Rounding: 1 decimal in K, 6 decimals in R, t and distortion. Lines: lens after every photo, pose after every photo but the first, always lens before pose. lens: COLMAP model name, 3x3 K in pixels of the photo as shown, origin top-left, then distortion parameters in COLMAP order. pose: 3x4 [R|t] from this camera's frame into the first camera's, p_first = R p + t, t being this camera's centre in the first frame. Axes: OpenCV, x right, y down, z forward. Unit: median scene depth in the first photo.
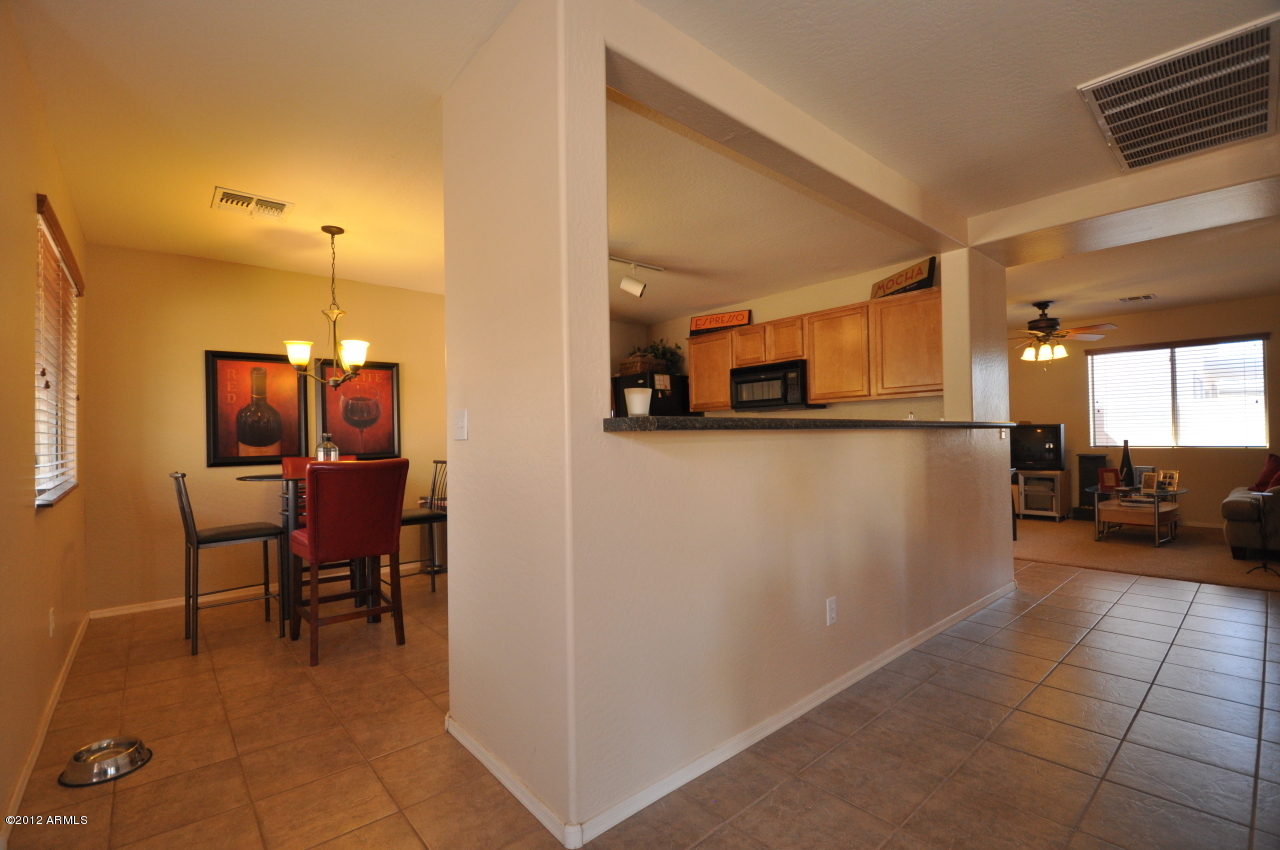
lens RADIAL K [[555.7, 0, 633.0], [0, 555.7, 429.9], [0, 0, 1]] dist [0.017574, -0.024073]
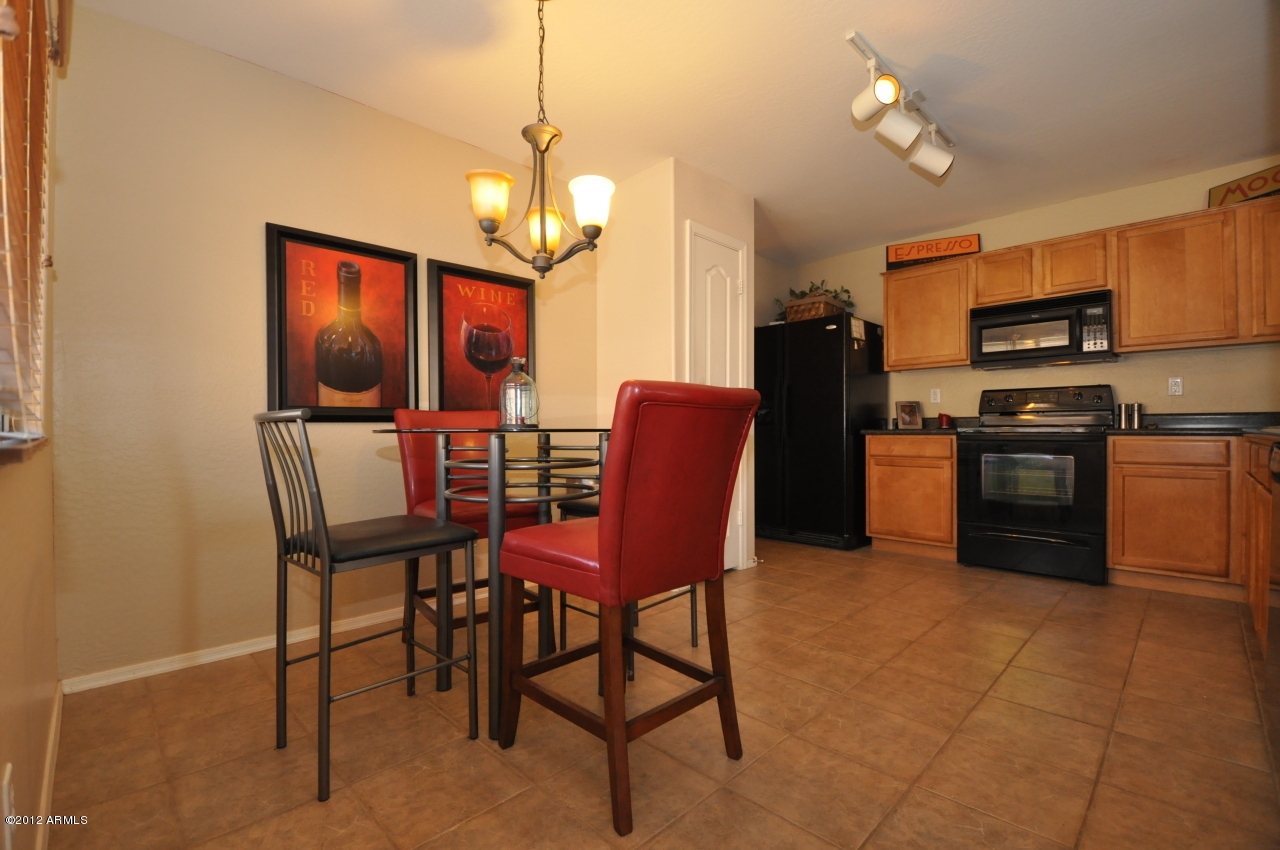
lens RADIAL K [[555.7, 0, 633.0], [0, 555.7, 429.9], [0, 0, 1]] dist [0.017574, -0.024073]
pose [[0.997771, 0.011963, 0.065657, -0.389366], [-0.012682, 0.999864, 0.010539, 0.059606], [-0.065522, -0.011349, 0.997787, 0.359589]]
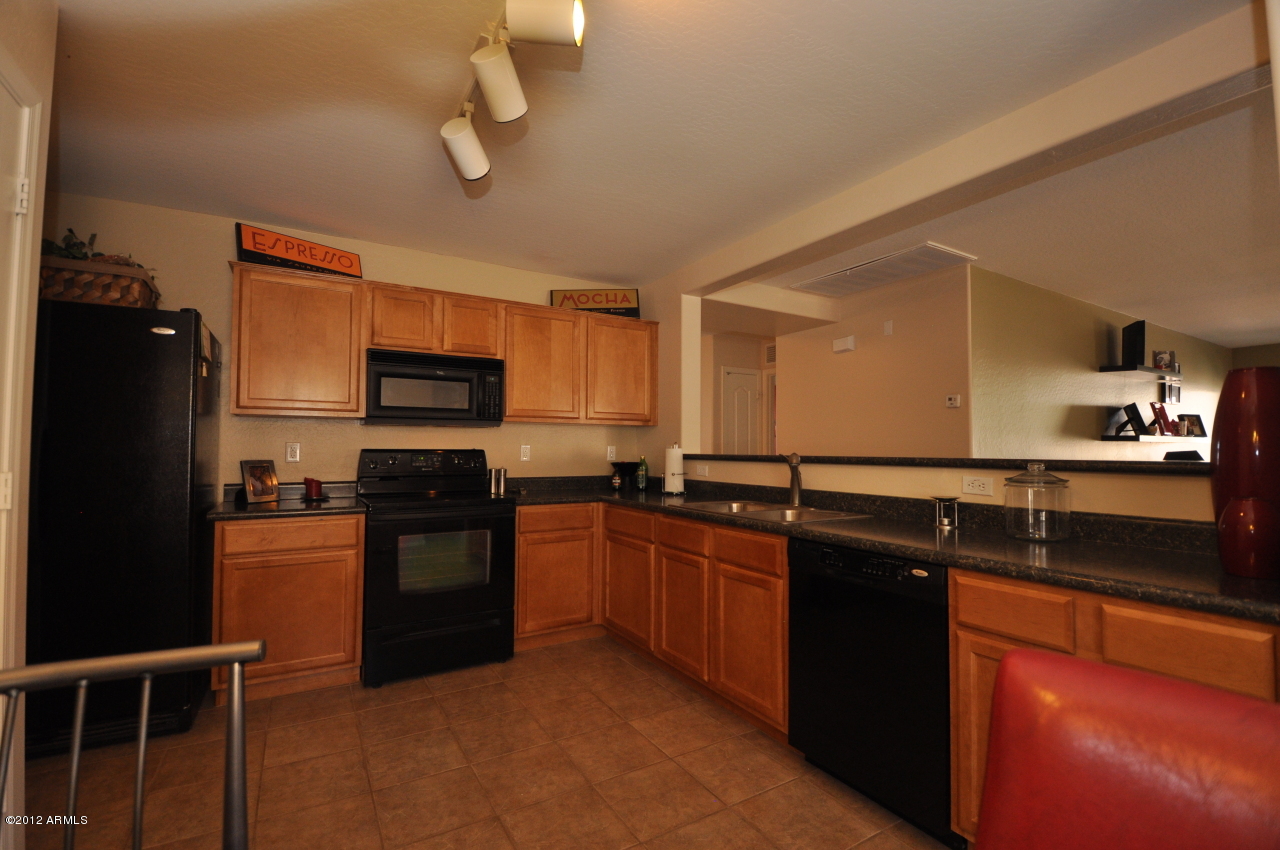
lens RADIAL K [[555.7, 0, 633.0], [0, 555.7, 429.9], [0, 0, 1]] dist [0.017574, -0.024073]
pose [[0.171213, 0.050065, 0.983961, -0.424382], [-0.021410, 0.998661, -0.047088, -0.003901], [-0.985001, -0.013004, 0.172055, 0.772309]]
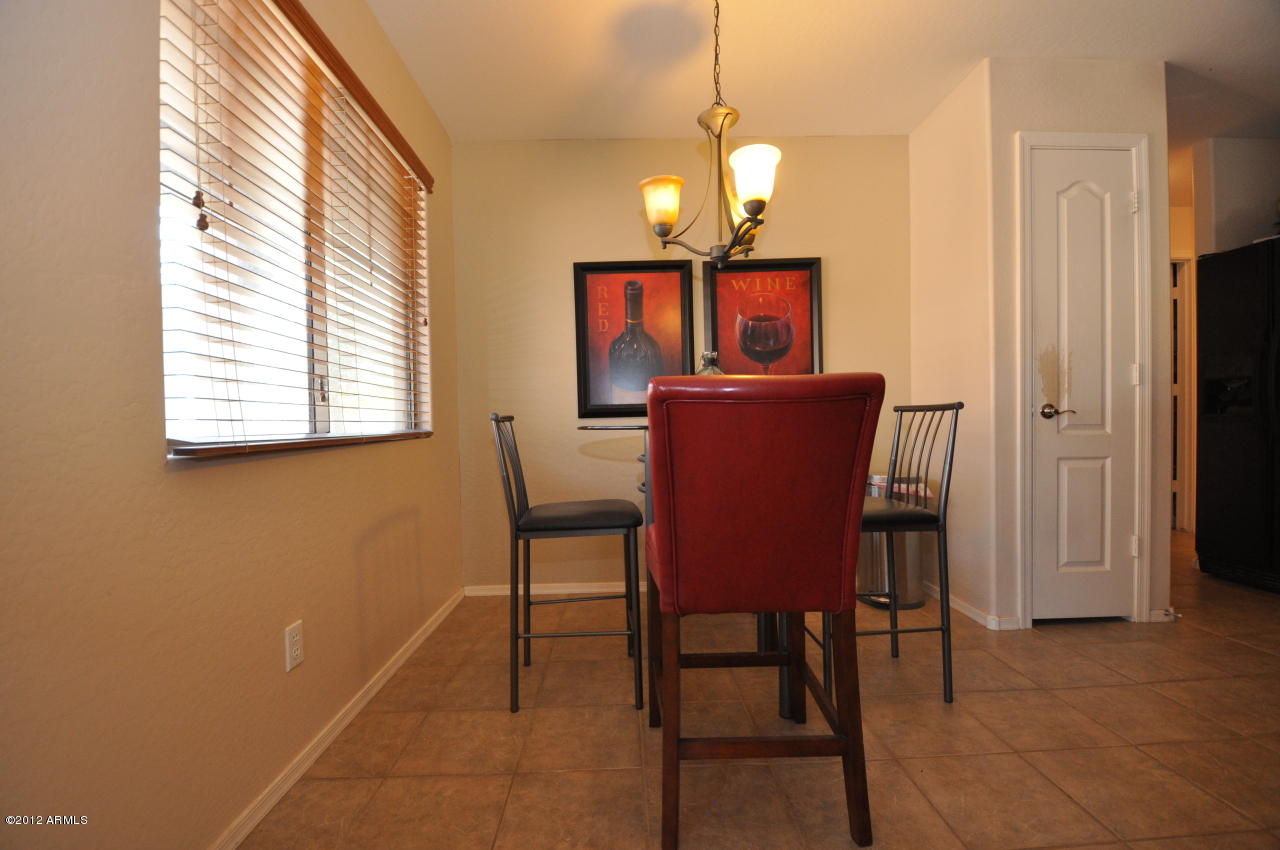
lens RADIAL K [[555.7, 0, 633.0], [0, 555.7, 429.9], [0, 0, 1]] dist [0.017574, -0.024073]
pose [[0.772676, 0.011430, -0.634698, -0.209970], [0.015467, 0.999202, 0.036824, 0.052247], [0.634613, -0.038269, 0.771882, 0.428914]]
